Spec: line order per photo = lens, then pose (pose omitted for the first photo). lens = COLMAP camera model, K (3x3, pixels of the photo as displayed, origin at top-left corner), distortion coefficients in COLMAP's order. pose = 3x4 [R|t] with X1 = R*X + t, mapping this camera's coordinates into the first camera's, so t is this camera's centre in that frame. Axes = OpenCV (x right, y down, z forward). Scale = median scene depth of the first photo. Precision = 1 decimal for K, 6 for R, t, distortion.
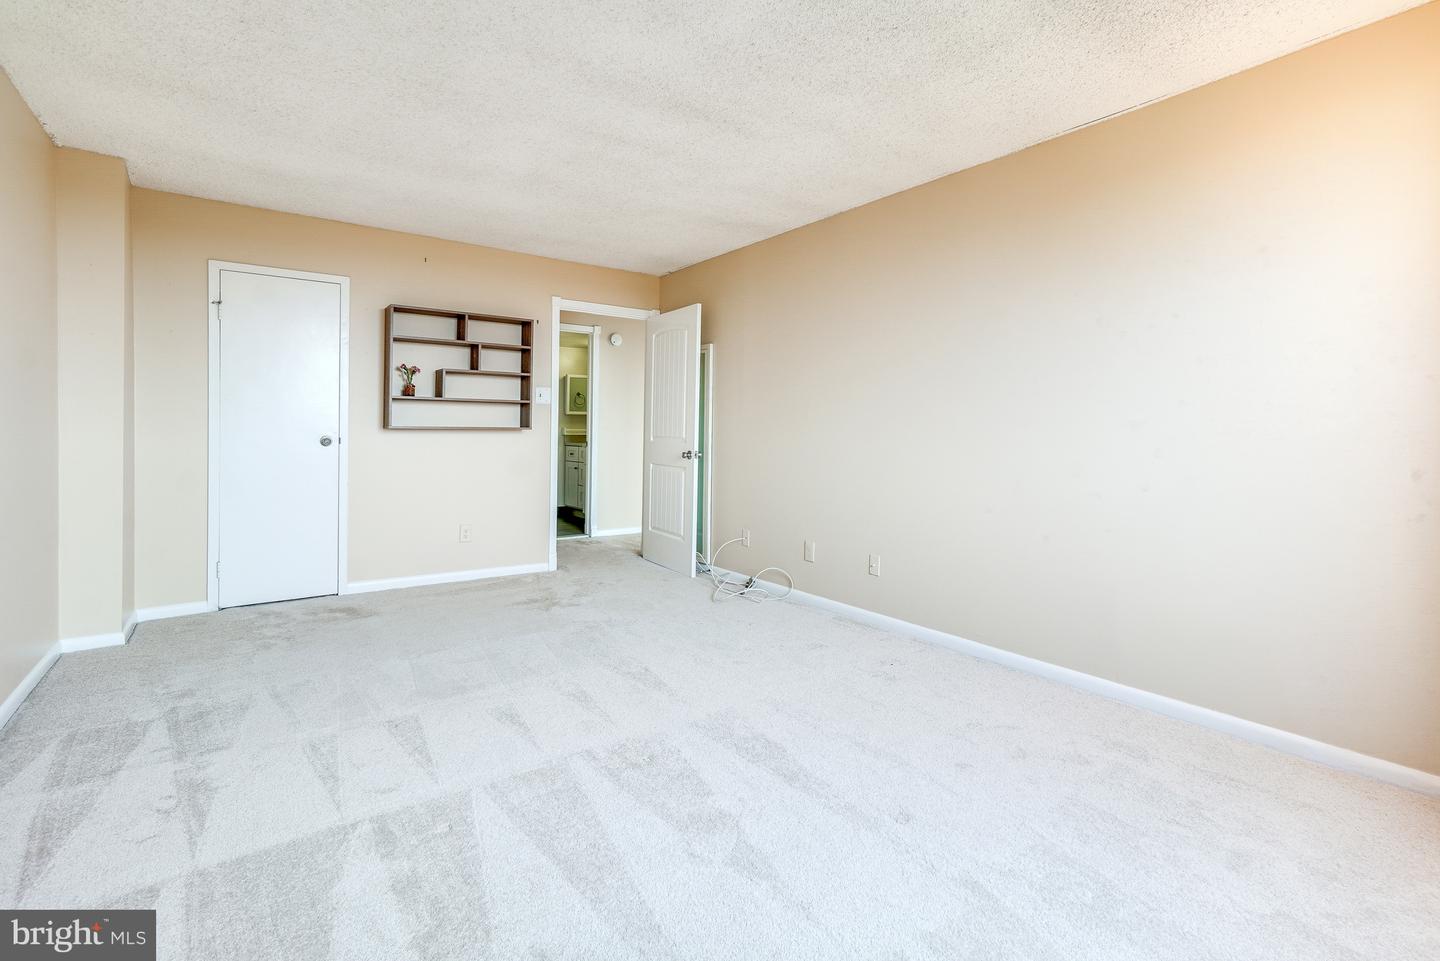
lens RADIAL K [[616.2, 0, 716.4], [0, 616.2, 433.4], [0, 0, 1]] dist [-0.000922, 0.005435]
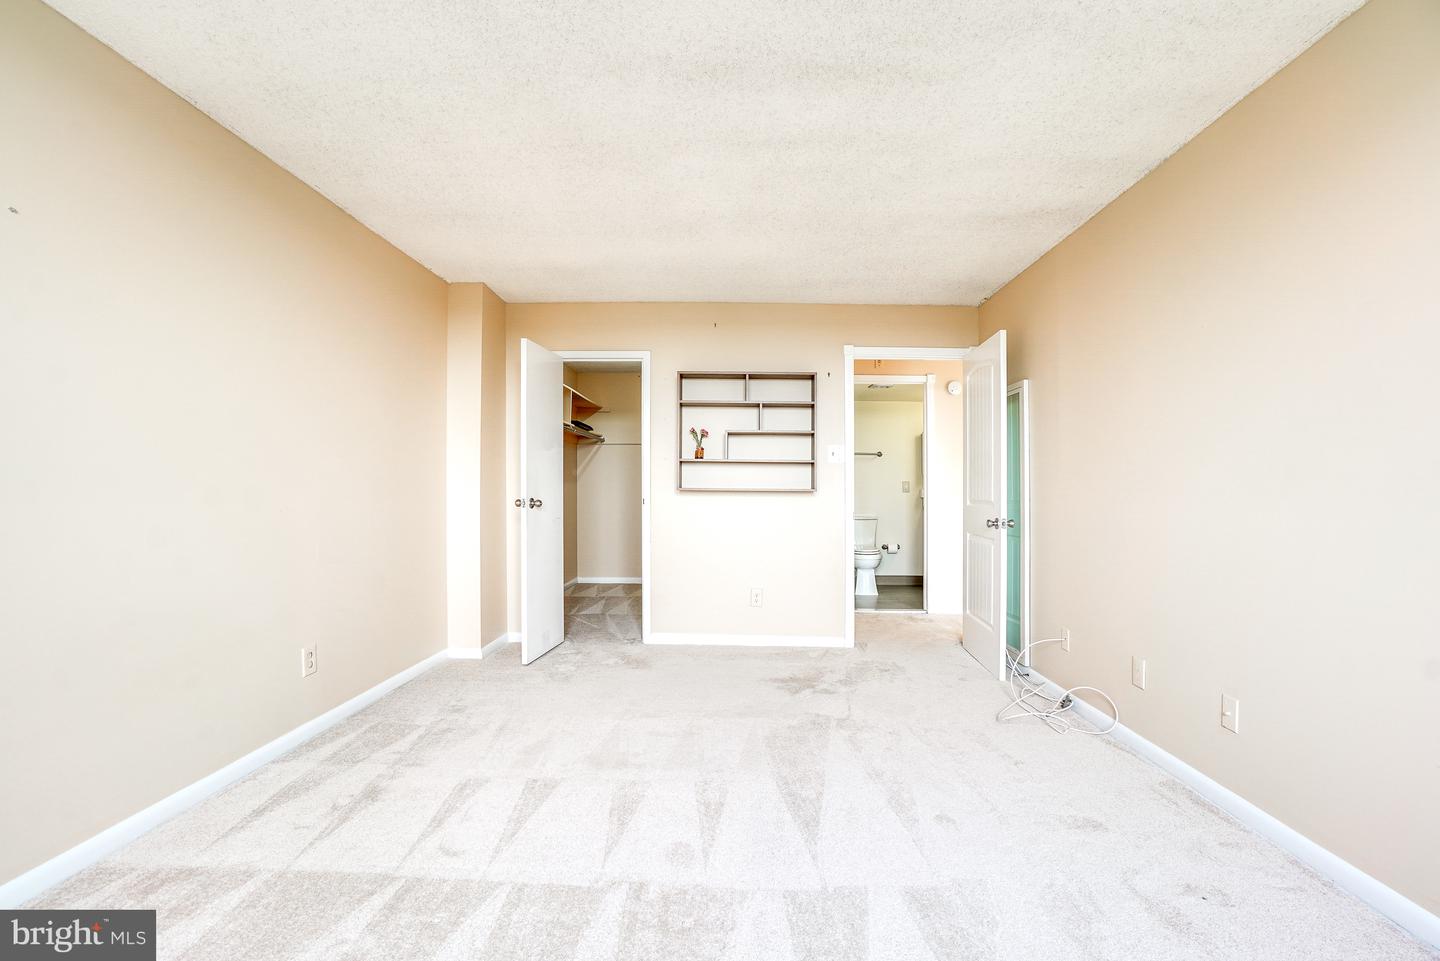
lens RADIAL K [[639.0, 0, 720.0], [0, 639.0, 480.5], [0, 0, 1]] dist [-0.063200, 0.024672]
pose [[0.816087, -0.009535, -0.577850, 0.147619], [-0.004176, 0.999740, -0.022395, -0.000766], [0.577914, 0.020689, 0.815835, 0.153289]]
